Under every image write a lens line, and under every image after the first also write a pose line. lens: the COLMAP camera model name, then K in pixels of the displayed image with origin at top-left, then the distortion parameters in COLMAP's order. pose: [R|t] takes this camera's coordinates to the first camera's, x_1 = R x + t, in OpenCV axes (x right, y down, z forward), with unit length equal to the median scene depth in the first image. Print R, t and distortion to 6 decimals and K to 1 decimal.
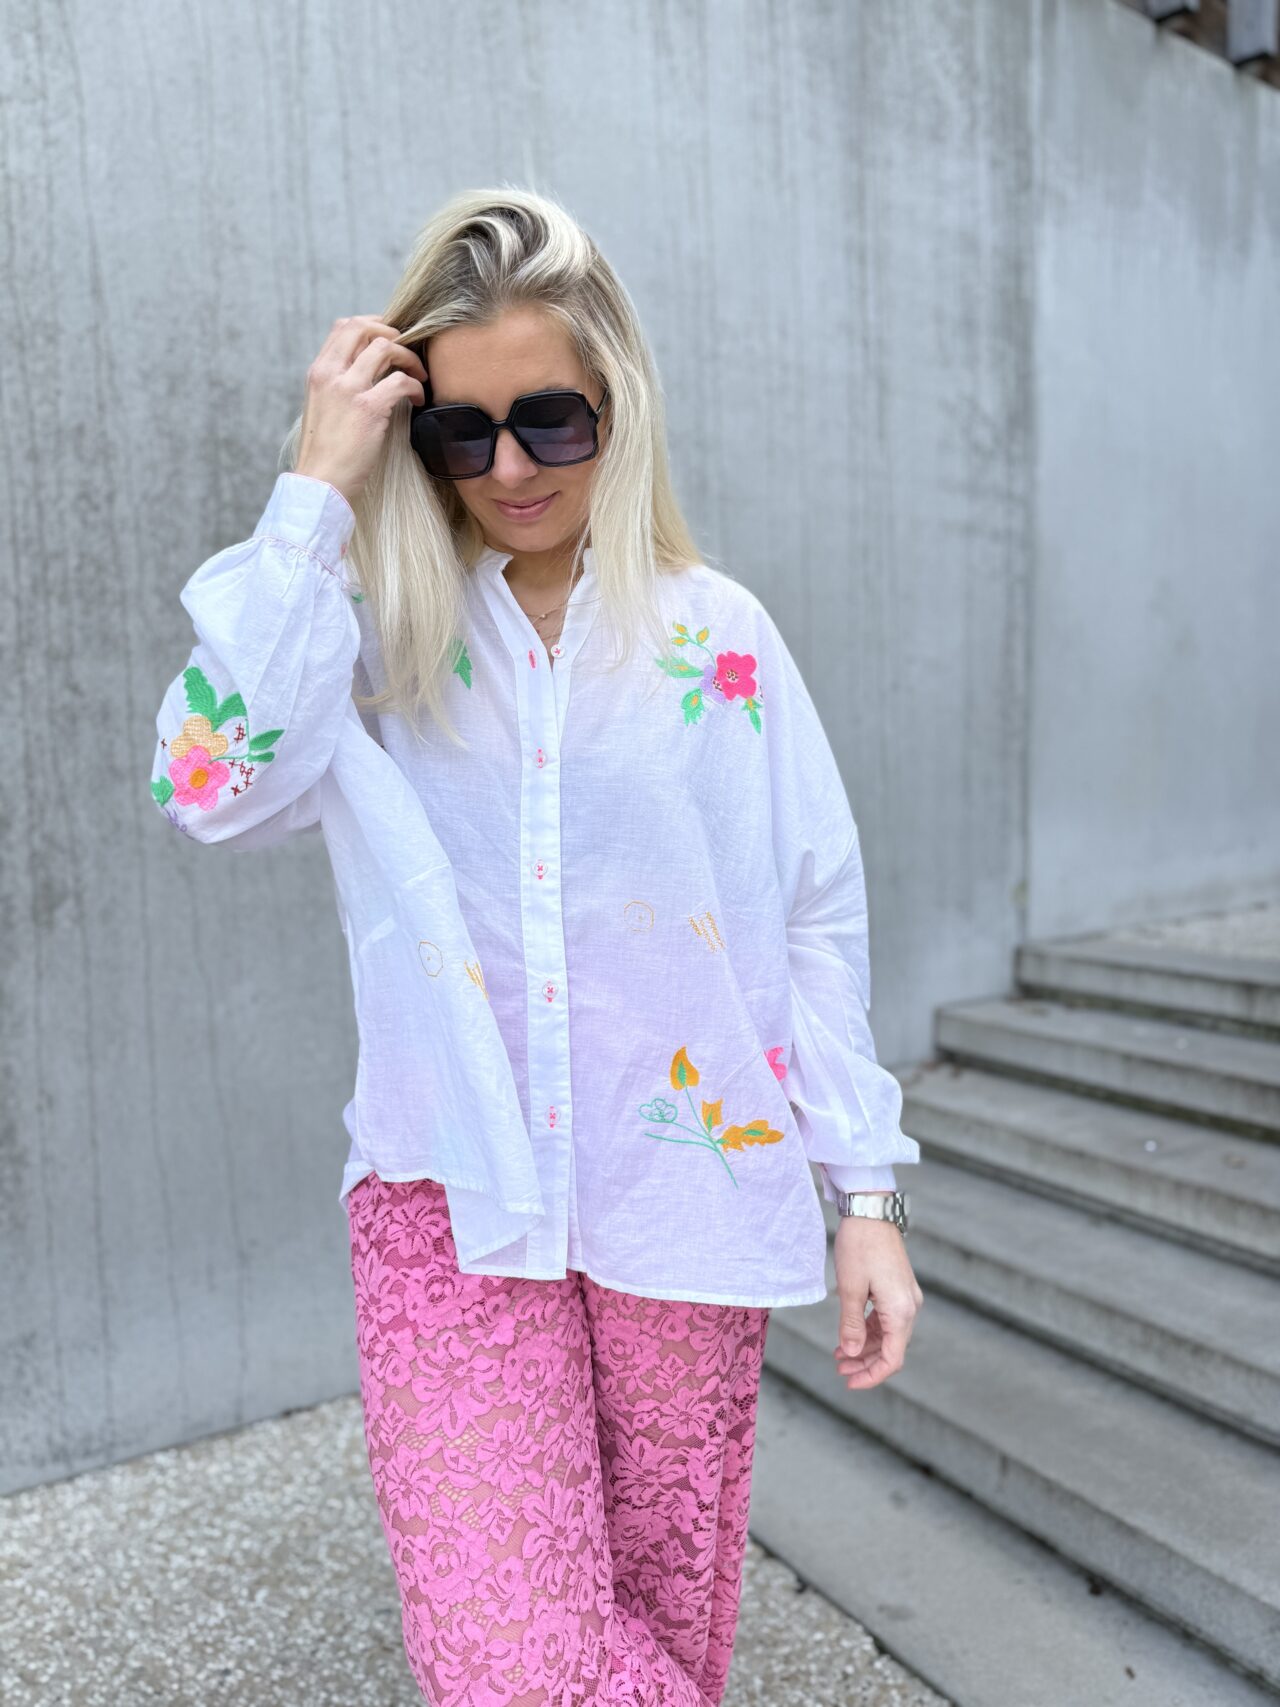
lens RADIAL K [[1209.7, 0, 636.2], [0, 1209.7, 859.1], [0, 0, 1]] dist [0.013077, -0.018871]
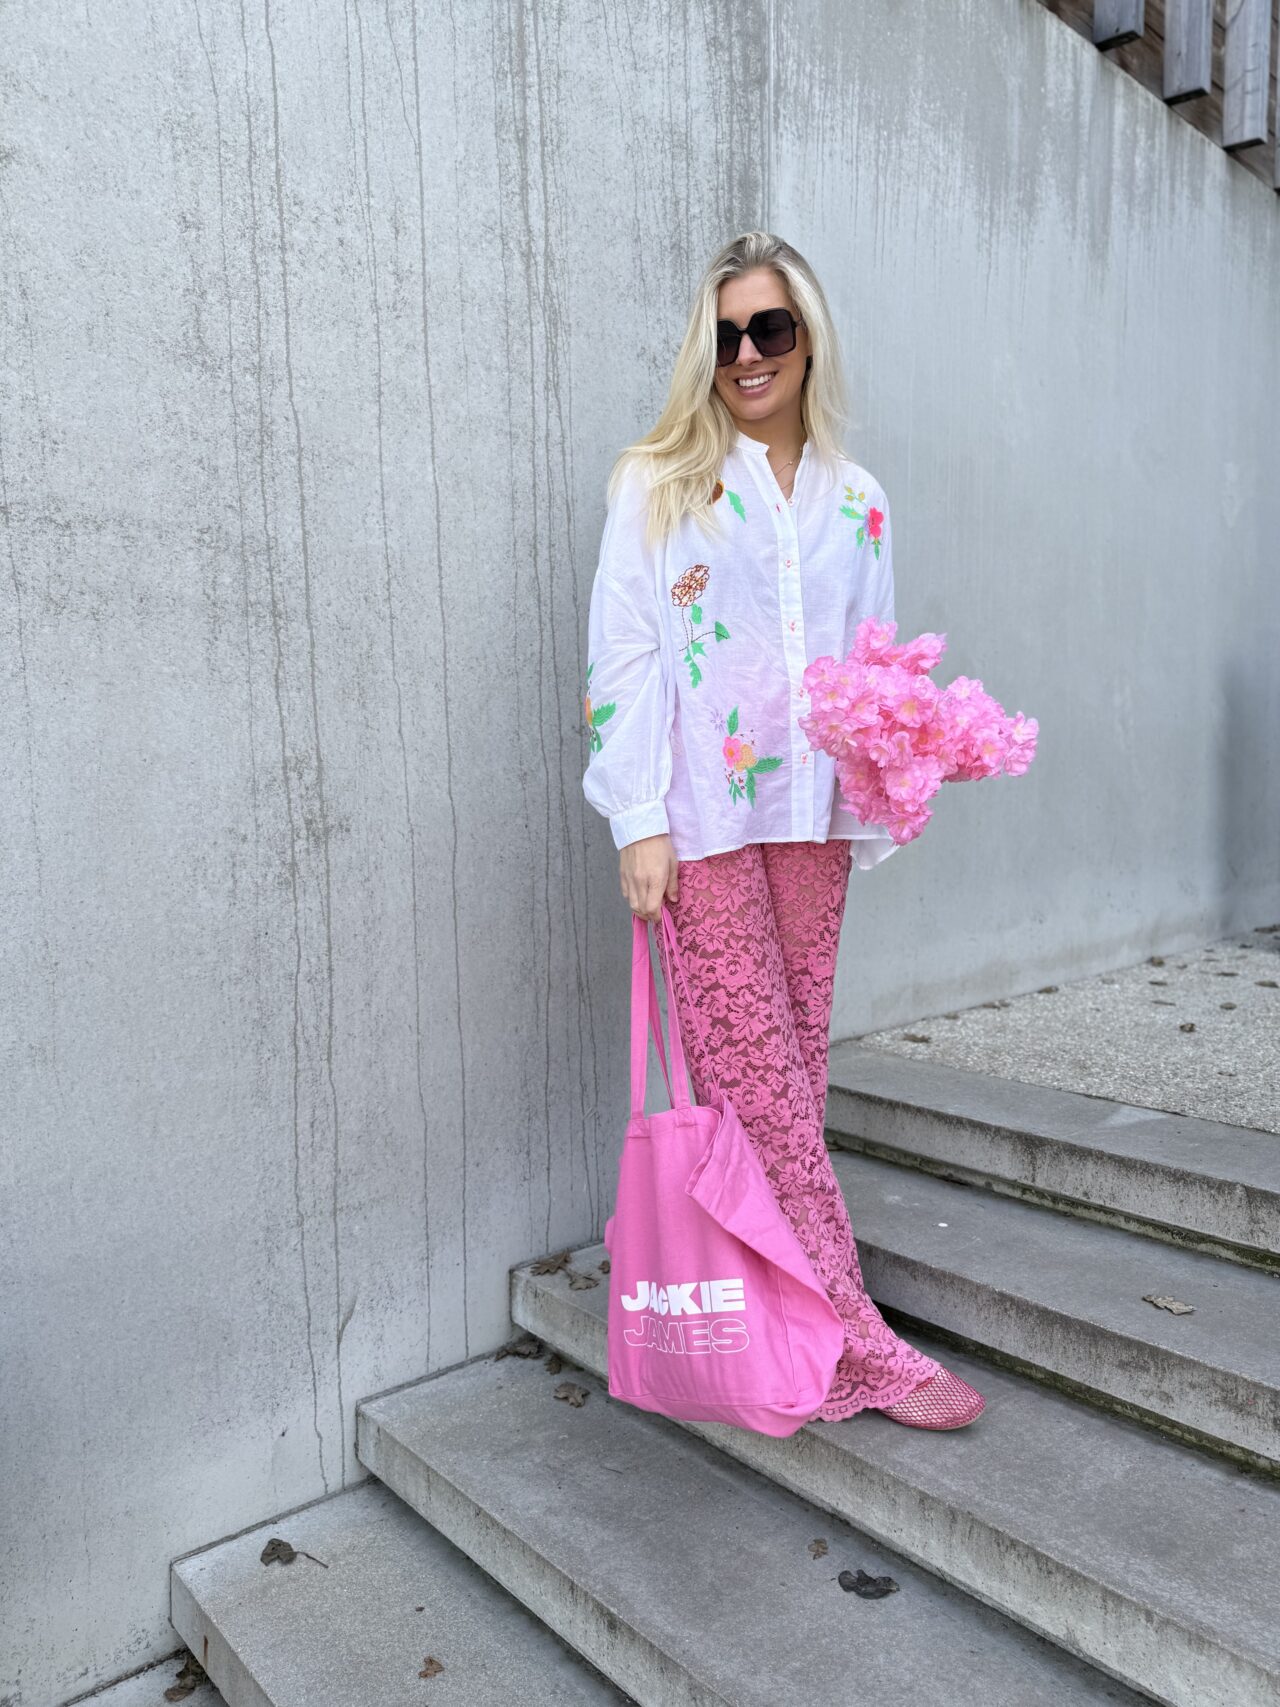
lens RADIAL K [[1209.7, 0, 636.4], [0, 1209.7, 854.8], [0, 0, 1]] dist [0.013077, -0.018871]
pose [[0.990432, 0.002942, 0.137972, 0.225592], [-0.001067, 0.999906, -0.013660, -0.086228], [-0.137999, 0.013382, 0.990342, 0.409139]]
